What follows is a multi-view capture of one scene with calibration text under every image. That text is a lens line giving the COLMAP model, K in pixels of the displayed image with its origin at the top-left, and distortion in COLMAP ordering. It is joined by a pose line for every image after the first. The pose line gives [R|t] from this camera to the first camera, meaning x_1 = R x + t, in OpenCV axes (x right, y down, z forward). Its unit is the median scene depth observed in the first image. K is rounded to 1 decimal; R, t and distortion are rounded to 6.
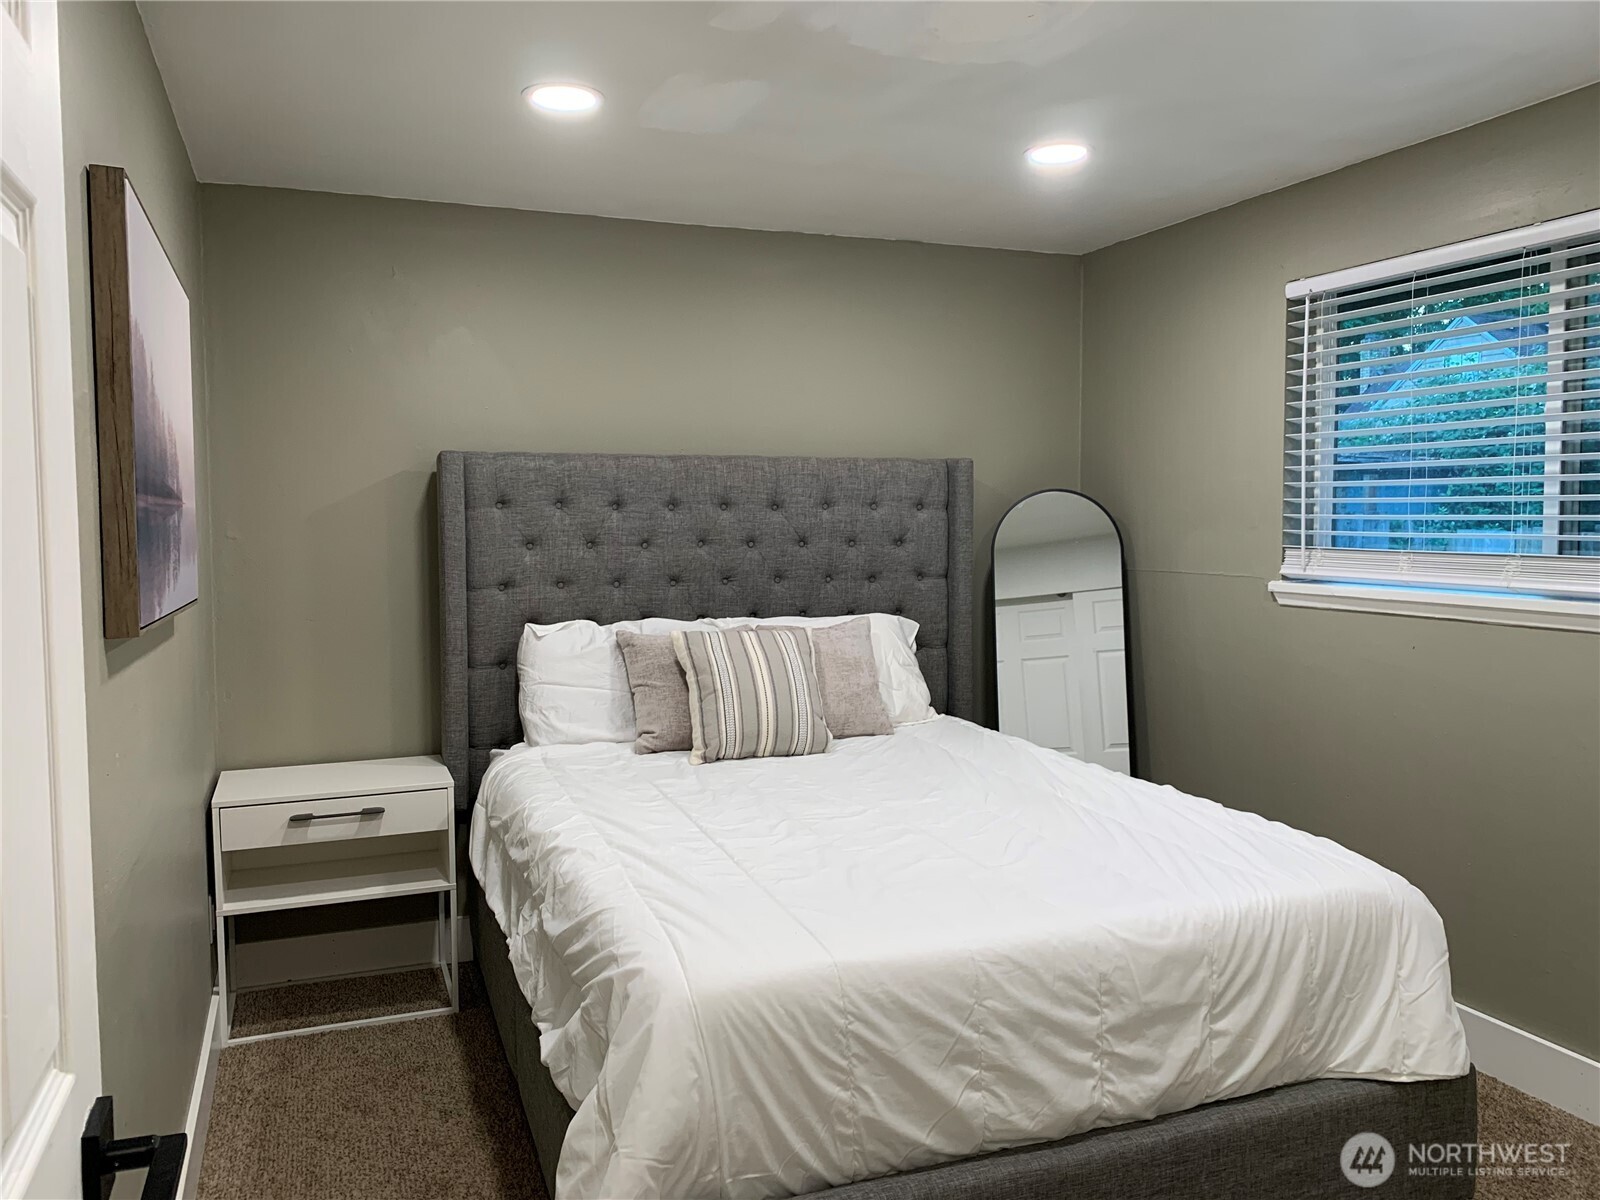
lens RADIAL K [[1240.2, 0, 810.8], [0, 1240.2, 605.4], [0, 0, 1]] dist [0.139900, -0.134473]
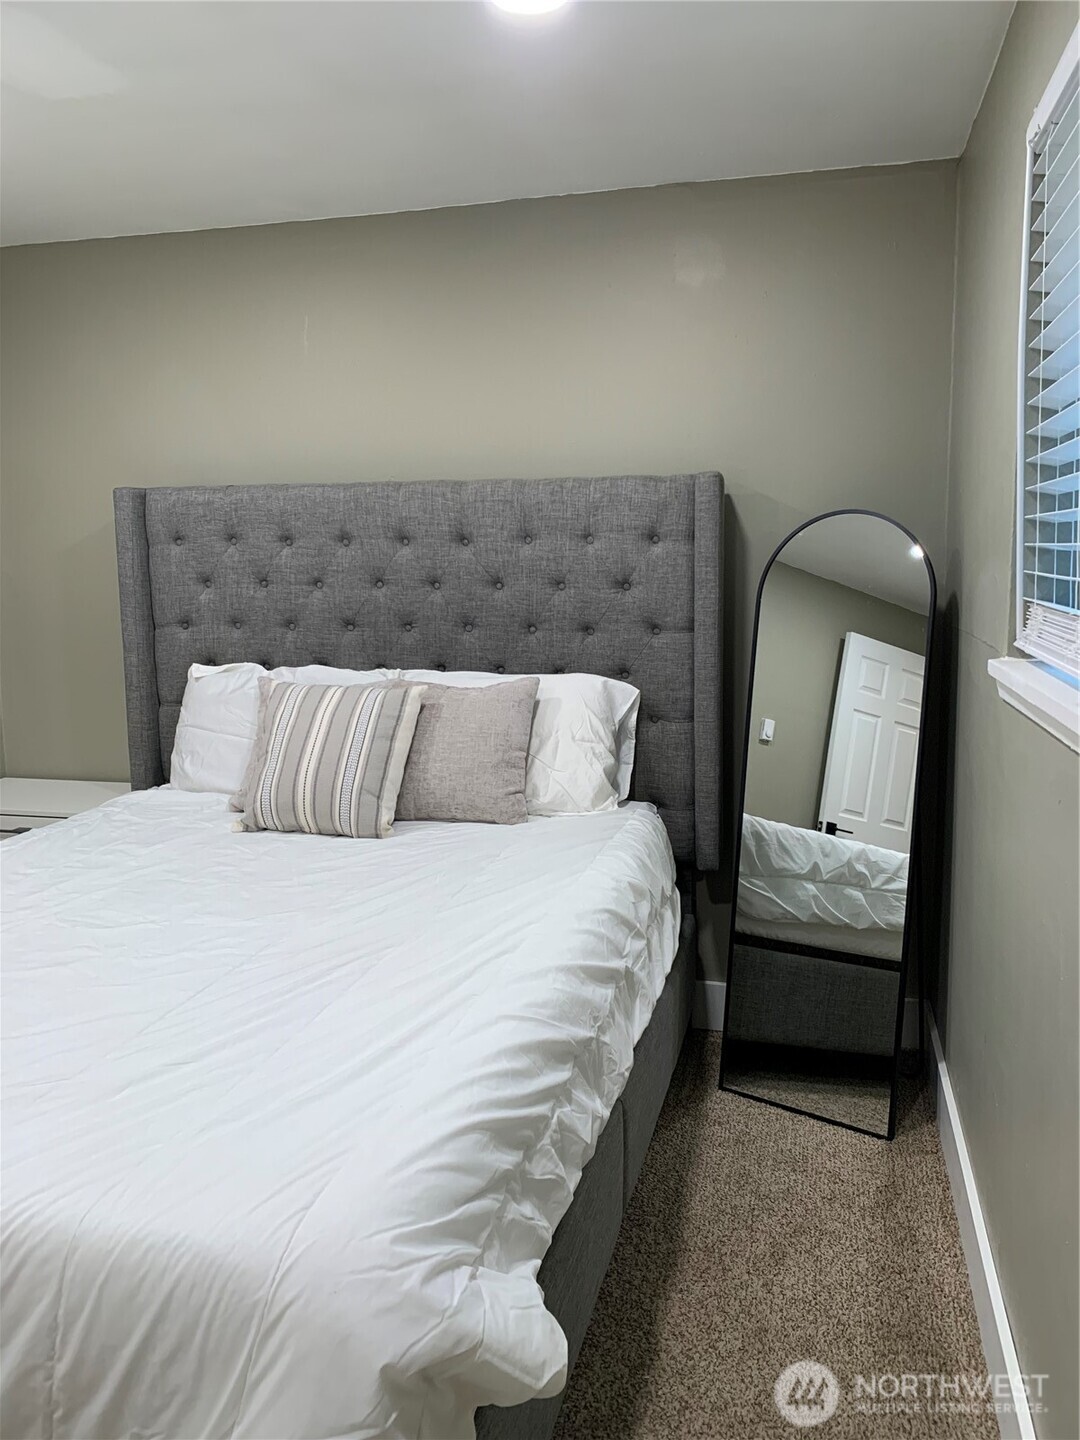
lens RADIAL K [[1116.2, 0, 540.0], [0, 1116.2, 720.0], [0, 0, 1]] dist [0.139900, -0.134473]
pose [[0.801810, 0.083413, -0.591729, 0.485558], [-0.037477, 0.995280, 0.089517, -0.028899], [0.596403, -0.049599, 0.801151, 0.421289]]
